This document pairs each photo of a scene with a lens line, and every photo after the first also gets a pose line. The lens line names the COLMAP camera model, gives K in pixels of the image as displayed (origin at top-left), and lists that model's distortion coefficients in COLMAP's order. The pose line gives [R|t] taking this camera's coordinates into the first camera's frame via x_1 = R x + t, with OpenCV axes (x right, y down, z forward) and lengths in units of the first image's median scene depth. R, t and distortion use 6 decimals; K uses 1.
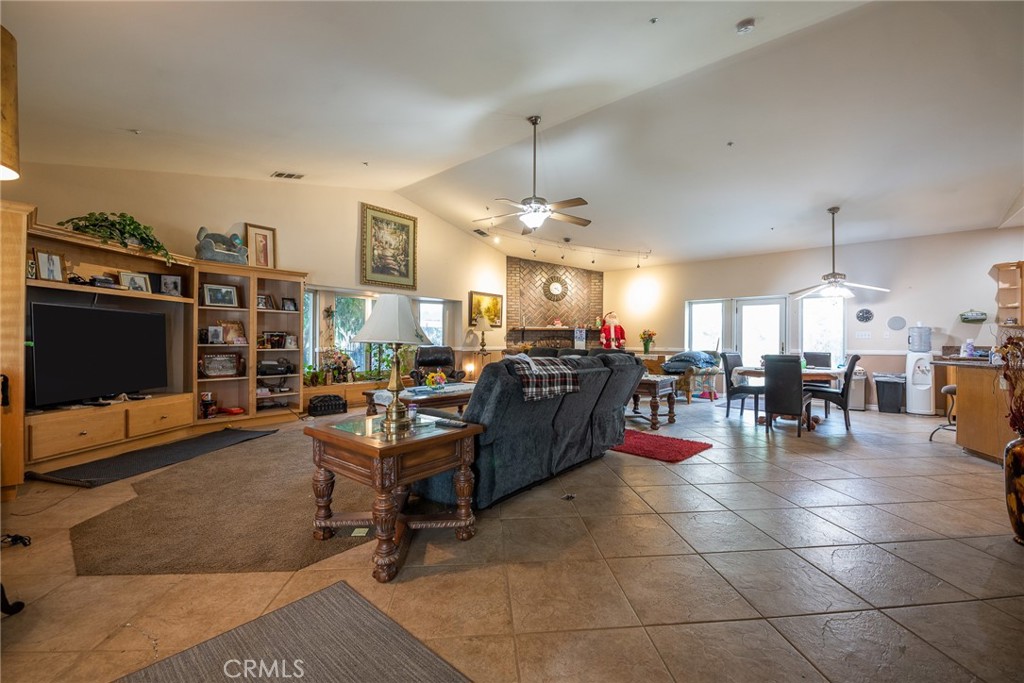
lens RADIAL K [[411.5, 0, 516.8], [0, 411.5, 338.7], [0, 0, 1]] dist [-0.016757, -0.000622]
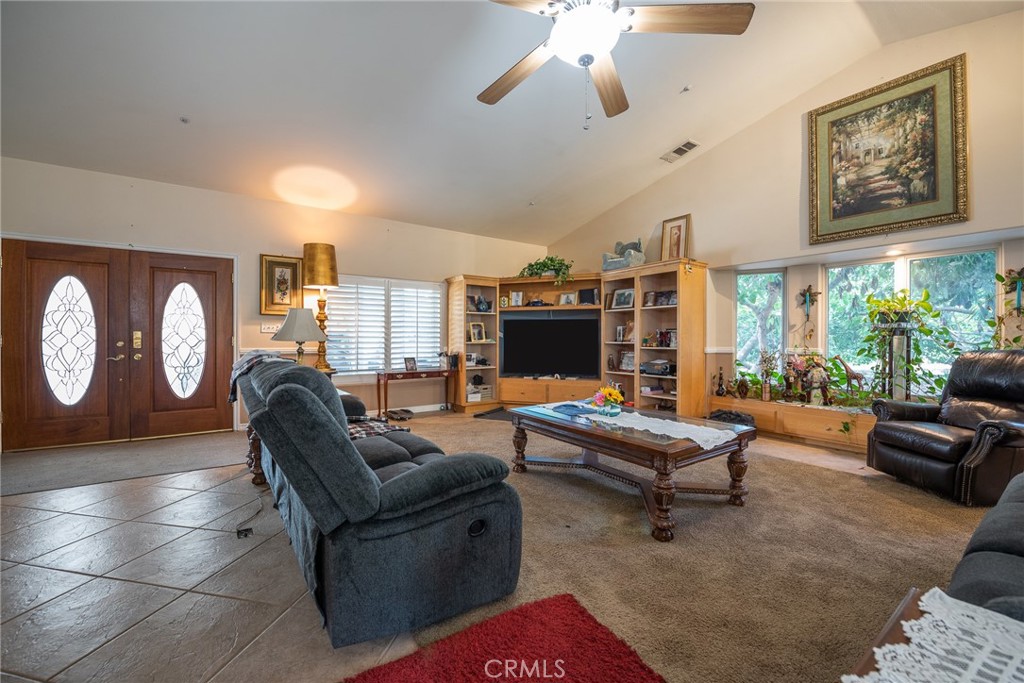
lens RADIAL K [[411.5, 0, 514.0], [0, 411.5, 340.5], [0, 0, 1]] dist [-0.016757, -0.000622]
pose [[-0.261603, 0.001319, -0.965175, 0.296701], [0.006740, 0.999977, -0.000460, 0.005573], [0.965152, -0.006625, -0.261606, 0.672291]]
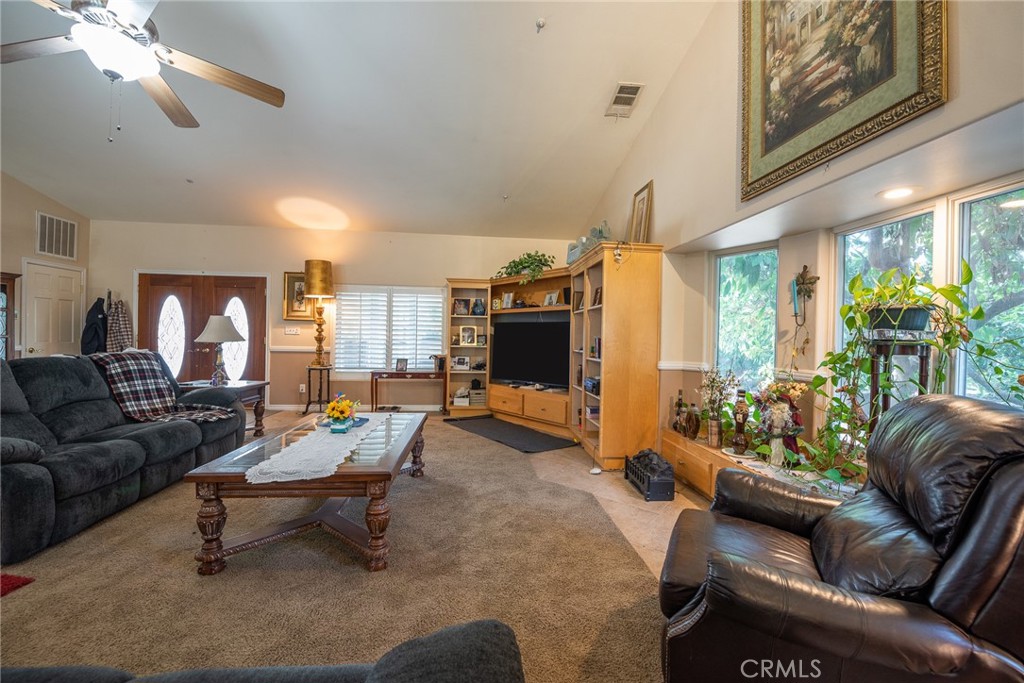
lens RADIAL K [[411.5, 0, 512.0], [0, 411.5, 339.1], [0, 0, 1]] dist [-0.016757, -0.000622]
pose [[-0.704292, -0.014272, -0.709767, 0.030756], [-0.014976, 0.999874, -0.005245, -0.002353], [0.709753, 0.006935, -0.704417, 1.023389]]
